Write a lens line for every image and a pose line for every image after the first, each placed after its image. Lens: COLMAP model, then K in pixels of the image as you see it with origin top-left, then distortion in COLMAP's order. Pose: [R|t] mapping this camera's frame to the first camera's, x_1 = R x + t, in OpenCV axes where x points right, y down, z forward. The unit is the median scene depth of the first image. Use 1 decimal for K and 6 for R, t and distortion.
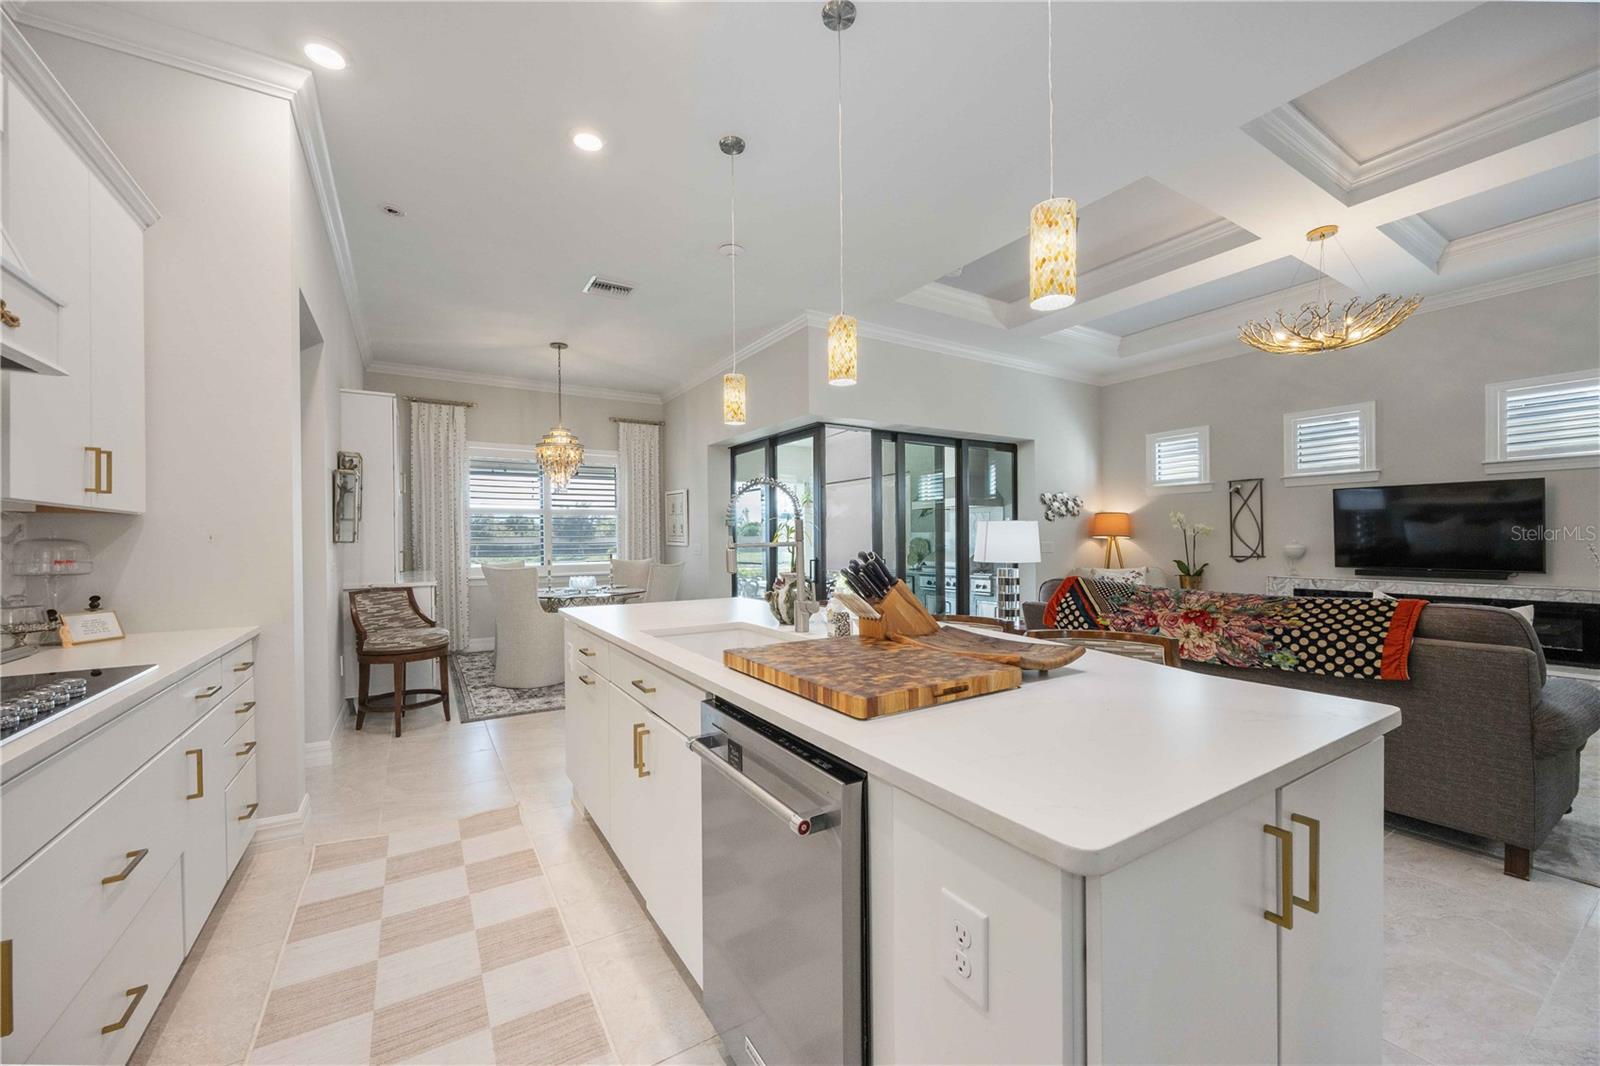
lens RADIAL K [[617.8, 0, 800.7], [0, 617.8, 542.8], [0, 0, 1]] dist [0.000401, 0.000068]
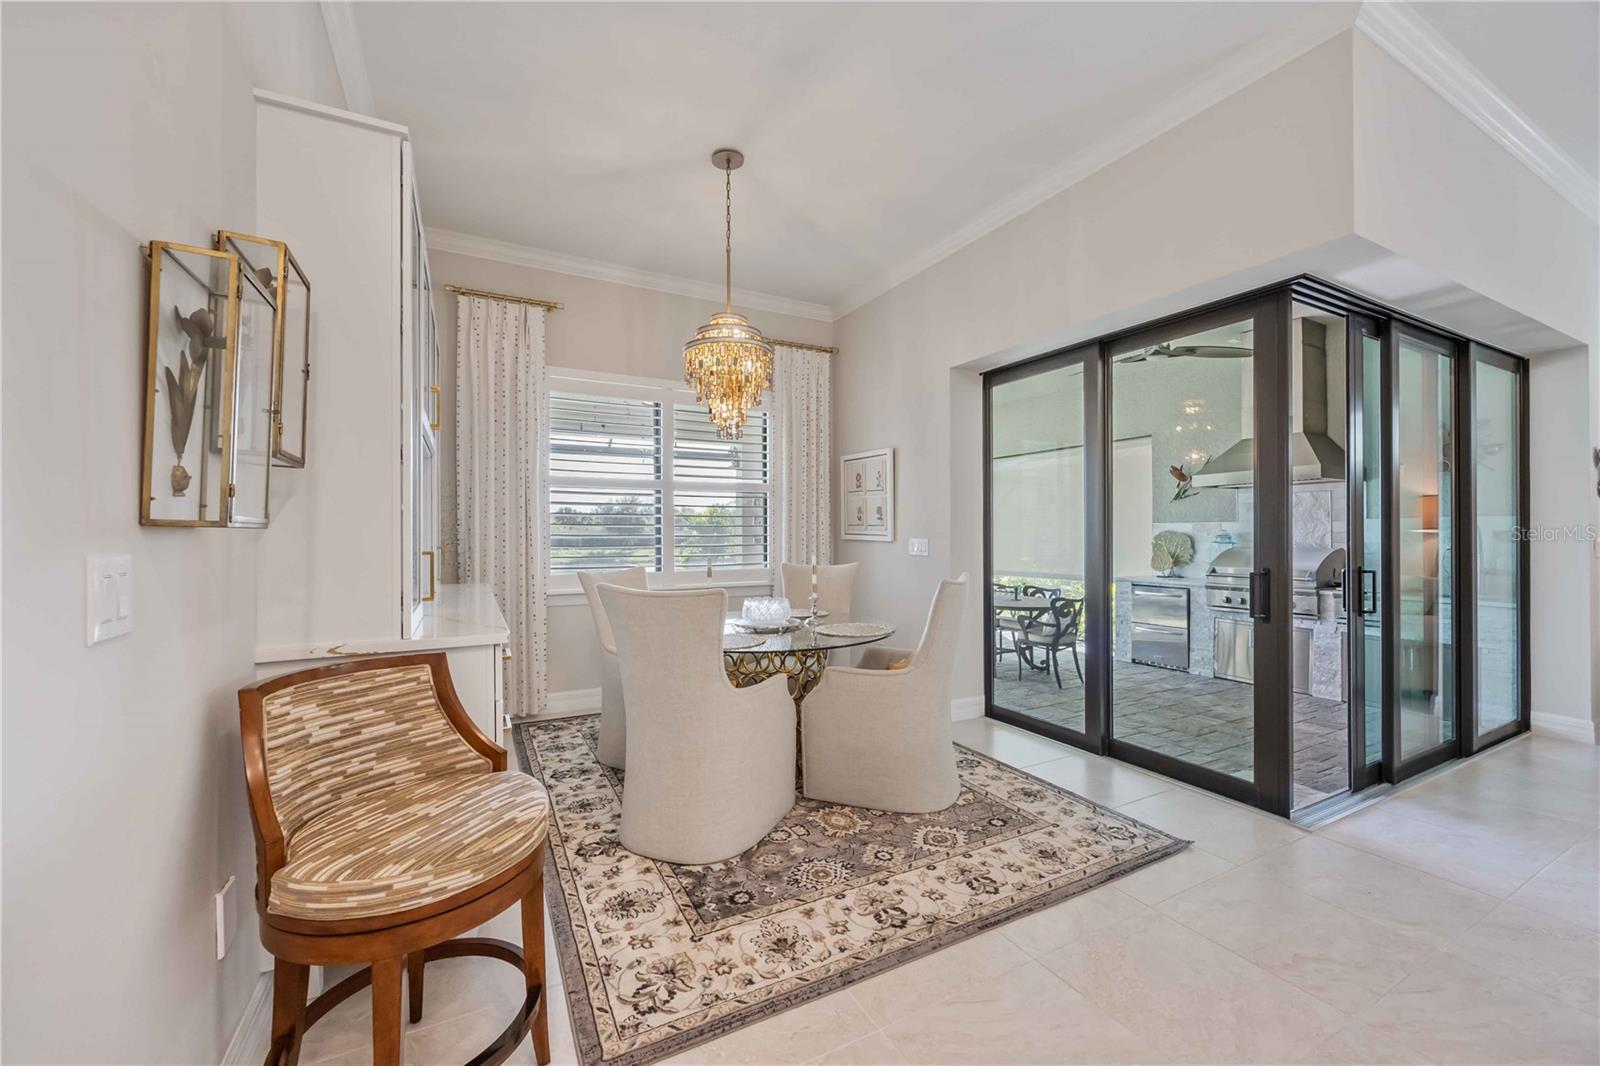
lens RADIAL K [[624.0, 0, 800.0], [0, 624.0, 533.0], [0, 0, 1]] dist [-0.000157, -0.000022]
pose [[0.997670, 0.004818, -0.068052, -0.371828], [-0.005305, 0.999962, -0.006973, 0.002537], [0.068016, 0.007318, 0.997657, 0.607956]]
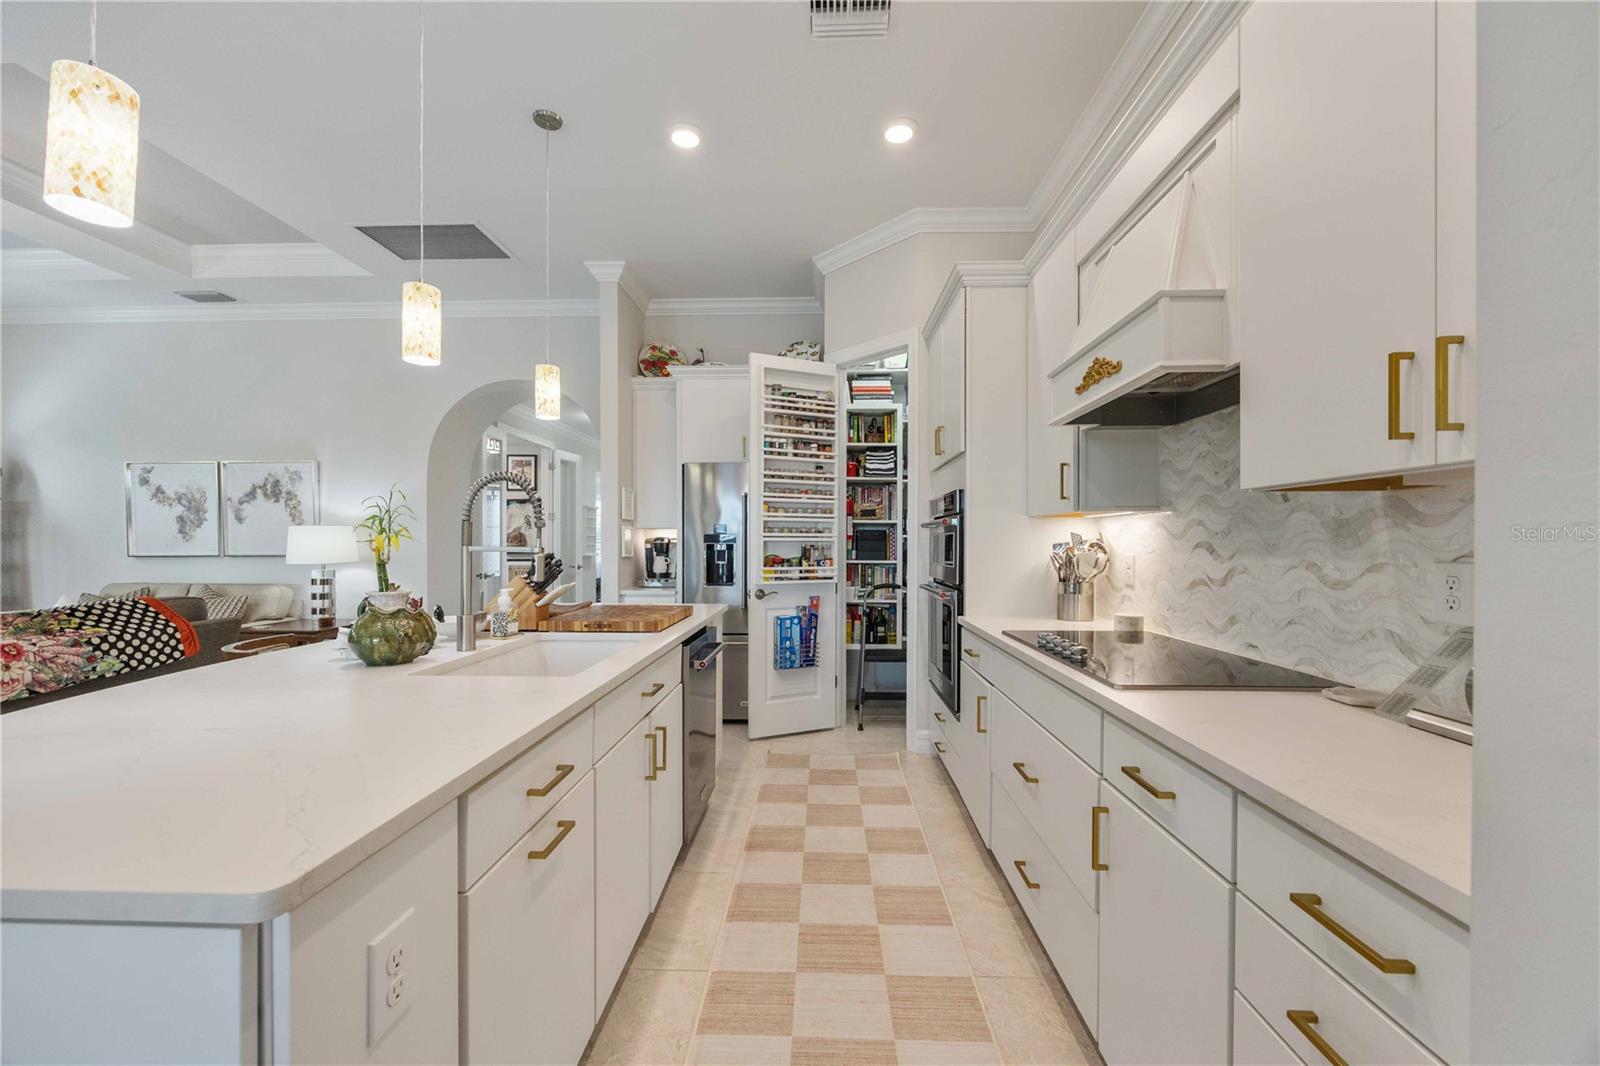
lens RADIAL K [[626.6, 0, 800.0], [0, 626.6, 546.7], [0, 0, 1]] dist [-0.000774, -0.000037]
pose [[-0.828932, 0.004815, 0.559329, -0.408142], [0.008578, 0.999955, 0.004103, -0.000547], [-0.559284, 0.008199, -0.828936, 0.684079]]
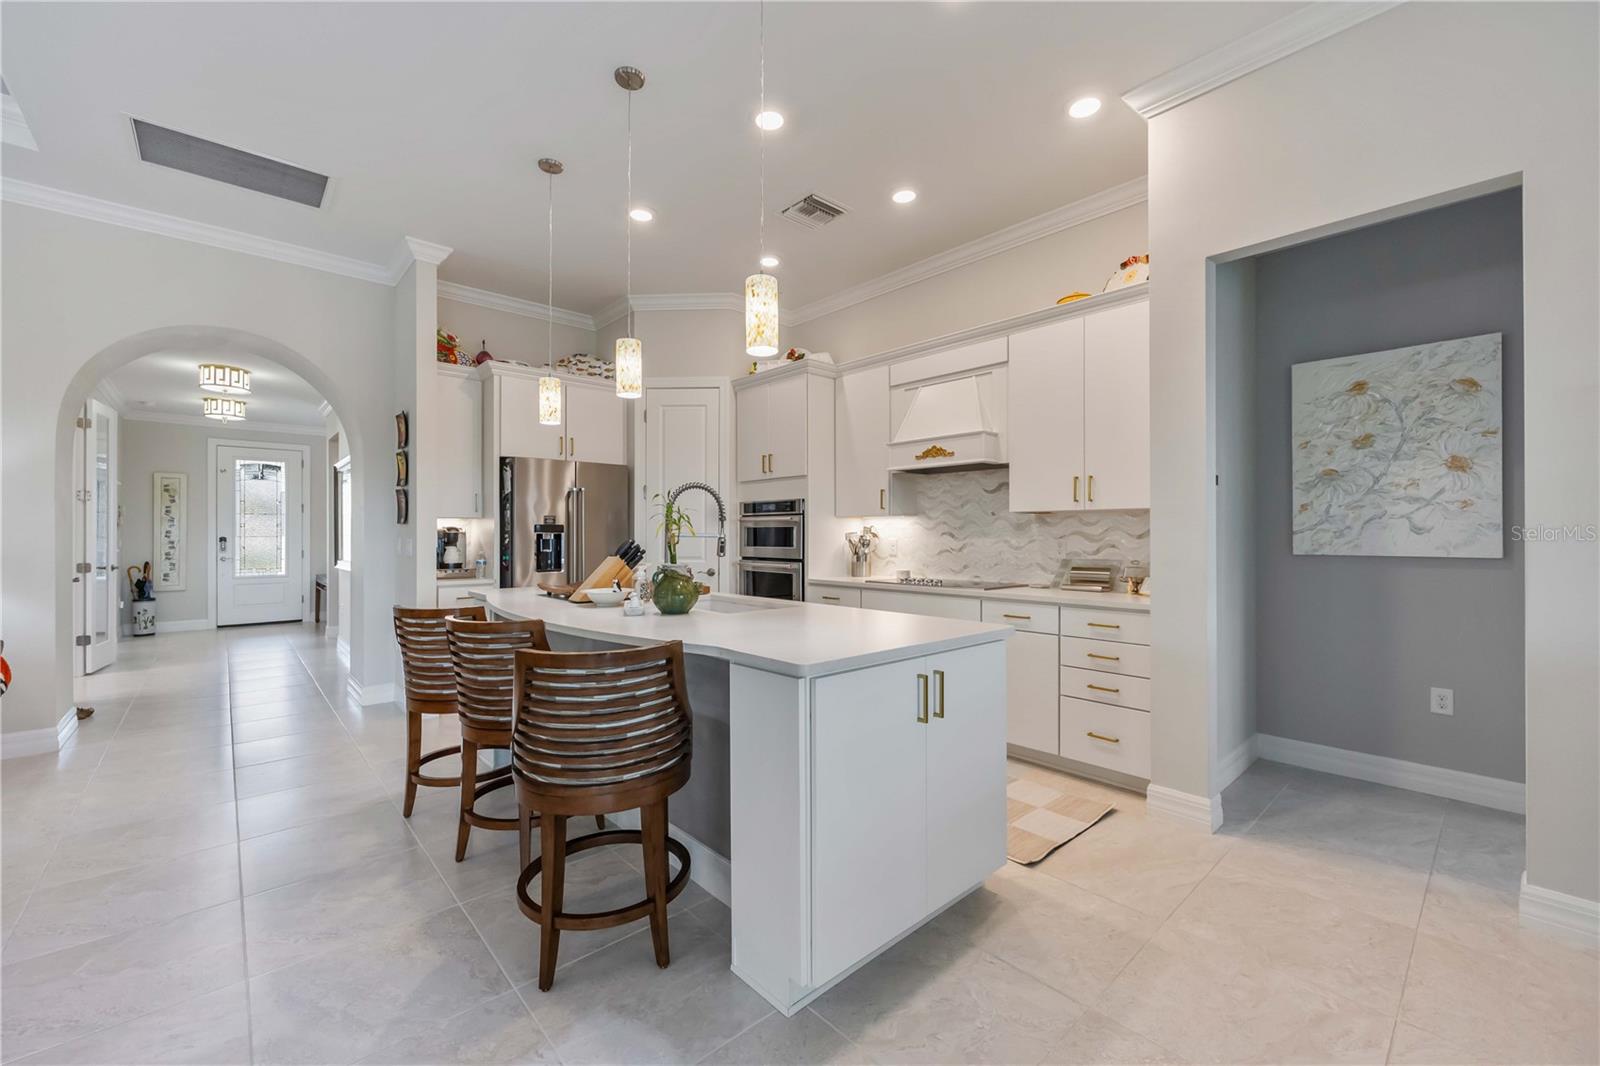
lens RADIAL K [[643.9, 0, 800.0], [0, 643.9, 533.0], [0, 0, 1]] dist [0.000935, 0.000040]
pose [[-0.984668, 0.008837, -0.174213, -0.016258], [0.008466, 0.999960, 0.002870, -0.002805], [0.174232, 0.001351, -0.984704, 1.070948]]
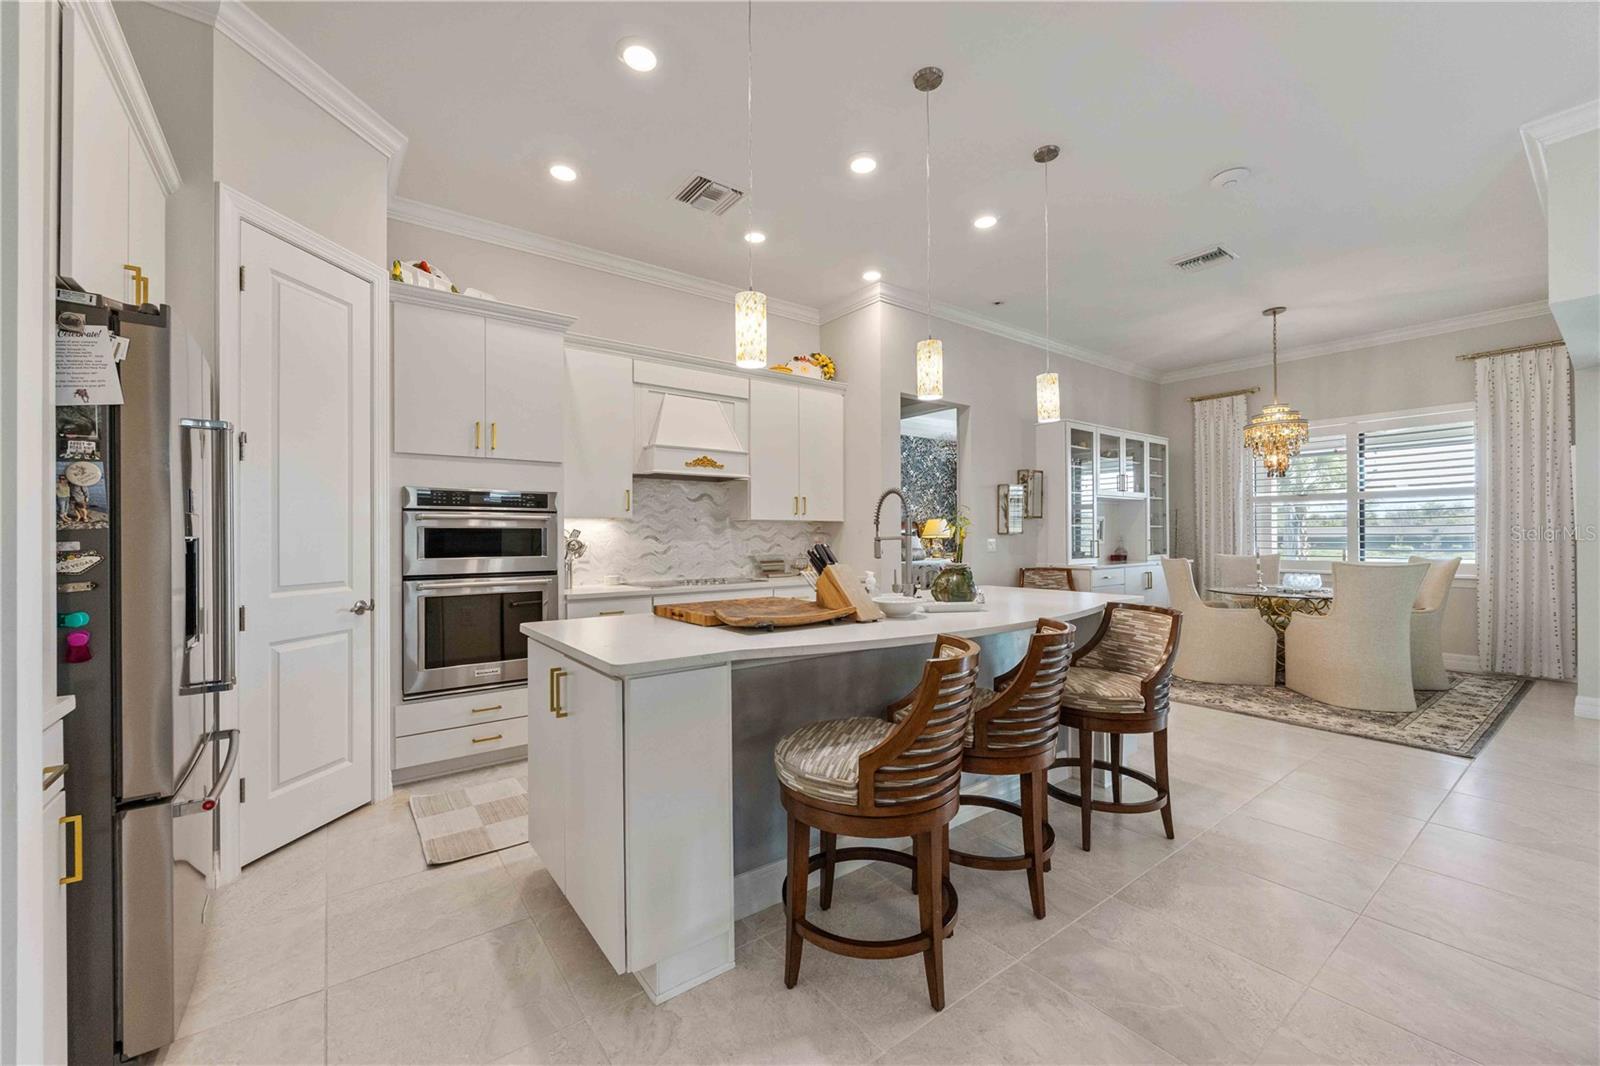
lens RADIAL K [[633.7, 0, 795.5], [0, 633.7, 533.7], [0, 0, 1]] dist [0.000768, 0.000226]
pose [[0.079439, 0.004850, -0.996828, 0.586059], [0.000265, 0.999988, 0.004886, -0.007123], [0.996840, -0.000652, 0.079437, 0.313075]]
